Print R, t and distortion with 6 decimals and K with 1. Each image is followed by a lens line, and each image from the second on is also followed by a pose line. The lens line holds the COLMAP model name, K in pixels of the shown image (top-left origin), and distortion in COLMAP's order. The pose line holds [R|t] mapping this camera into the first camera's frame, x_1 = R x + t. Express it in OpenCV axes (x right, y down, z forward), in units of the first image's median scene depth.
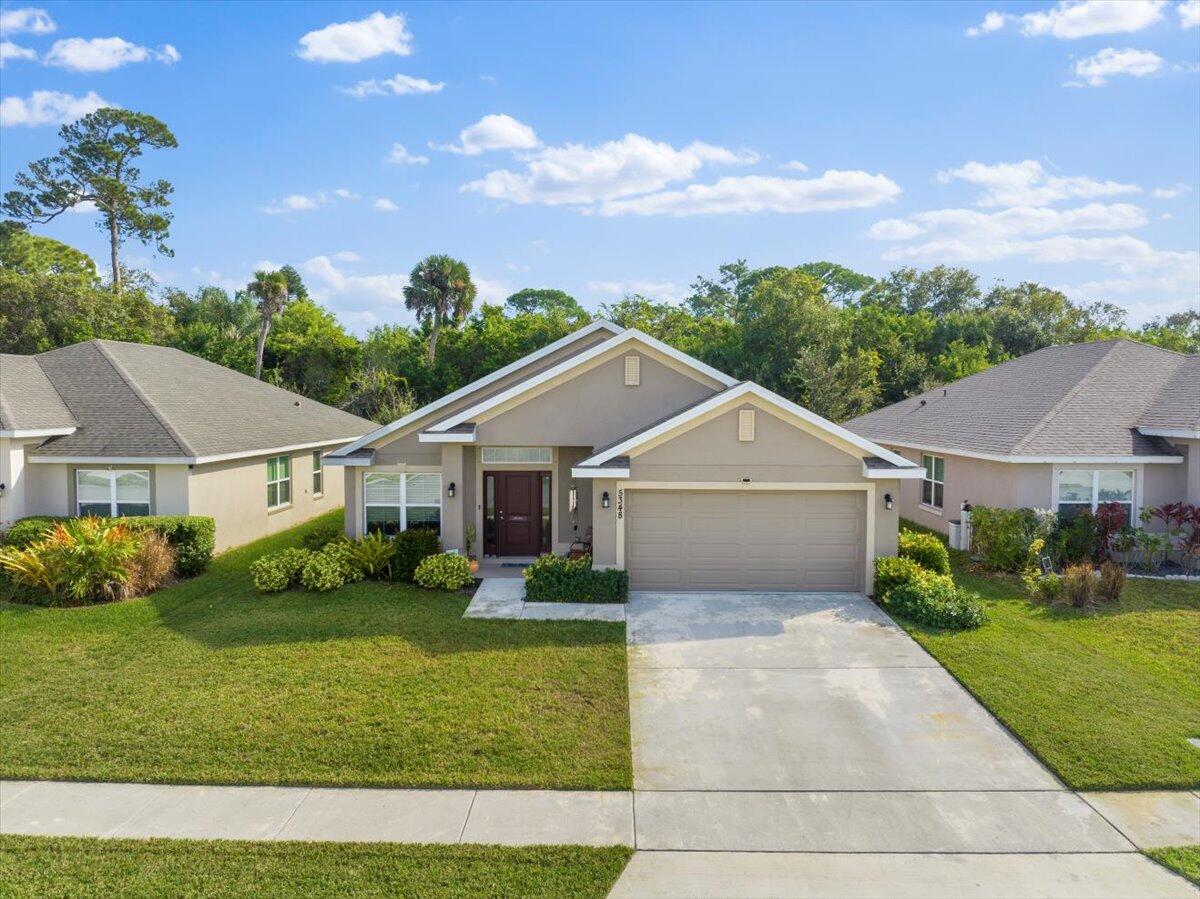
lens RADIAL K [[844.7, 0, 598.0], [0, 844.7, 447.1], [0, 0, 1]] dist [-0.011830, -0.001943]
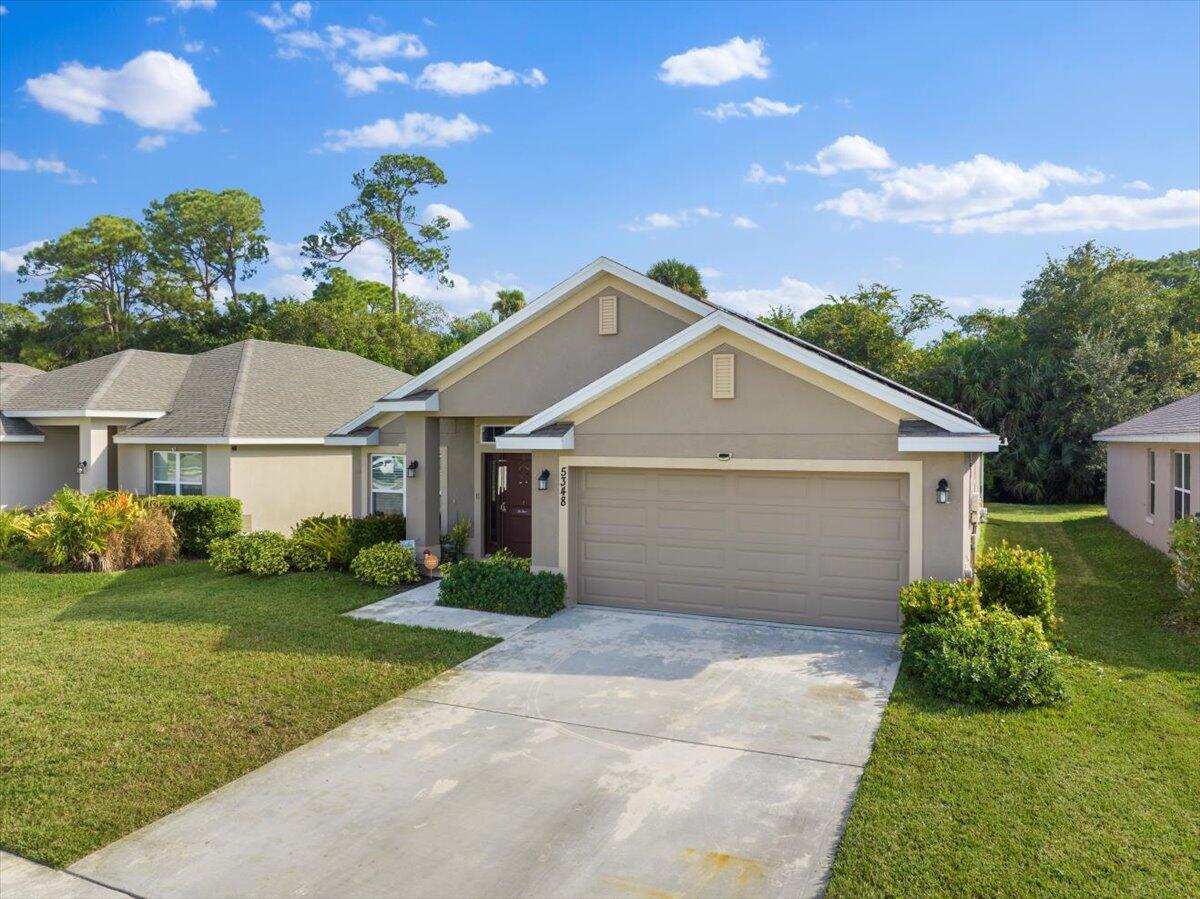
lens RADIAL K [[844.7, 0, 595.1], [0, 844.7, 452.2], [0, 0, 1]] dist [-0.011830, -0.001943]
pose [[0.911261, 0.005854, -0.411787, 0.360101], [-0.021976, 0.999166, -0.034427, 0.061964], [0.411242, 0.040421, 0.910630, 0.326182]]
